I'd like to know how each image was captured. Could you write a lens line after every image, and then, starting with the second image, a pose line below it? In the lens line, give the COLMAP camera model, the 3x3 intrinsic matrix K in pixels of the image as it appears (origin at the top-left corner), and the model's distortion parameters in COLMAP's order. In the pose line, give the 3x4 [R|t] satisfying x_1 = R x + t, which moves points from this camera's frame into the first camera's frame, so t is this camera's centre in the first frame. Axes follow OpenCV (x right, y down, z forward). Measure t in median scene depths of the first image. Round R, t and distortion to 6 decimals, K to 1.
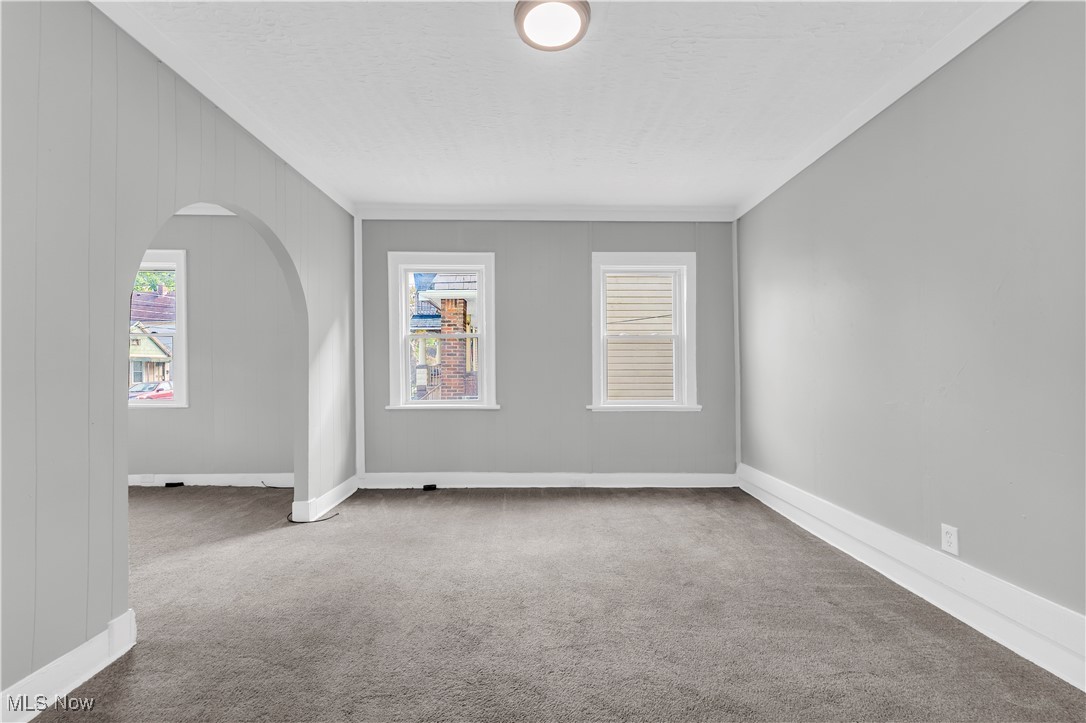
lens RADIAL K [[438.9, 0, 547.1], [0, 438.9, 358.7], [0, 0, 1]] dist [-0.002353, -0.000726]
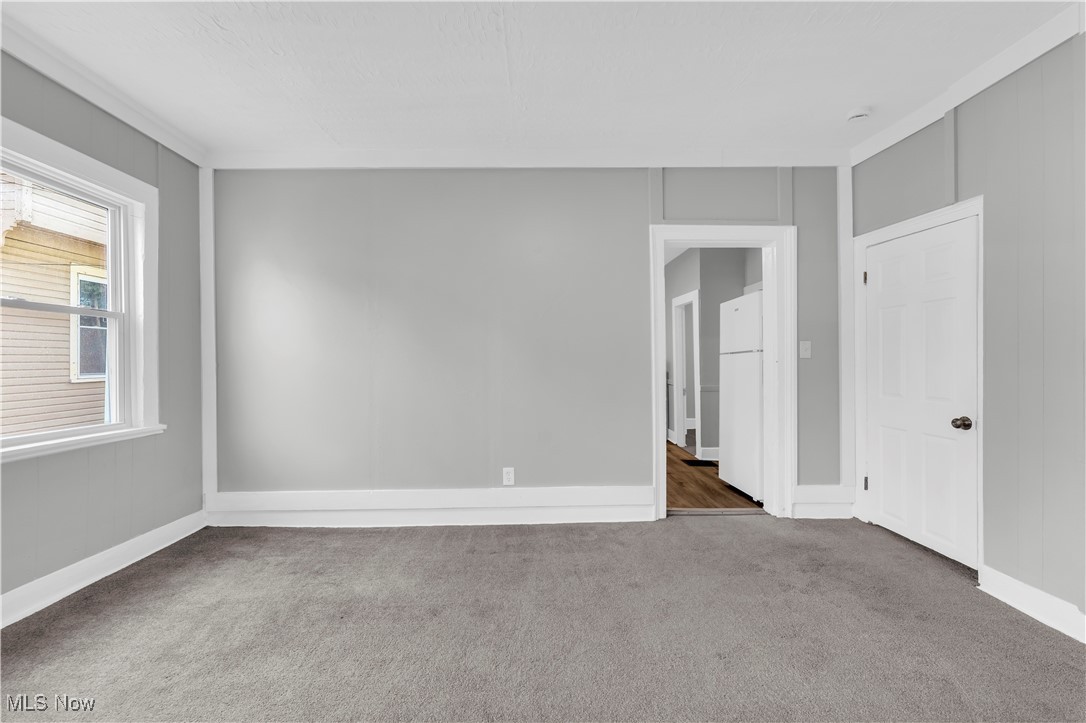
lens RADIAL K [[438.9, 0, 536.0], [0, 438.9, 363.2], [0, 0, 1]] dist [-0.002353, -0.000726]
pose [[0.015177, -0.001544, 0.999884, -0.428182], [-0.014026, 0.999900, 0.001757, 0.007557], [-0.999786, -0.014051, 0.015154, 0.614103]]
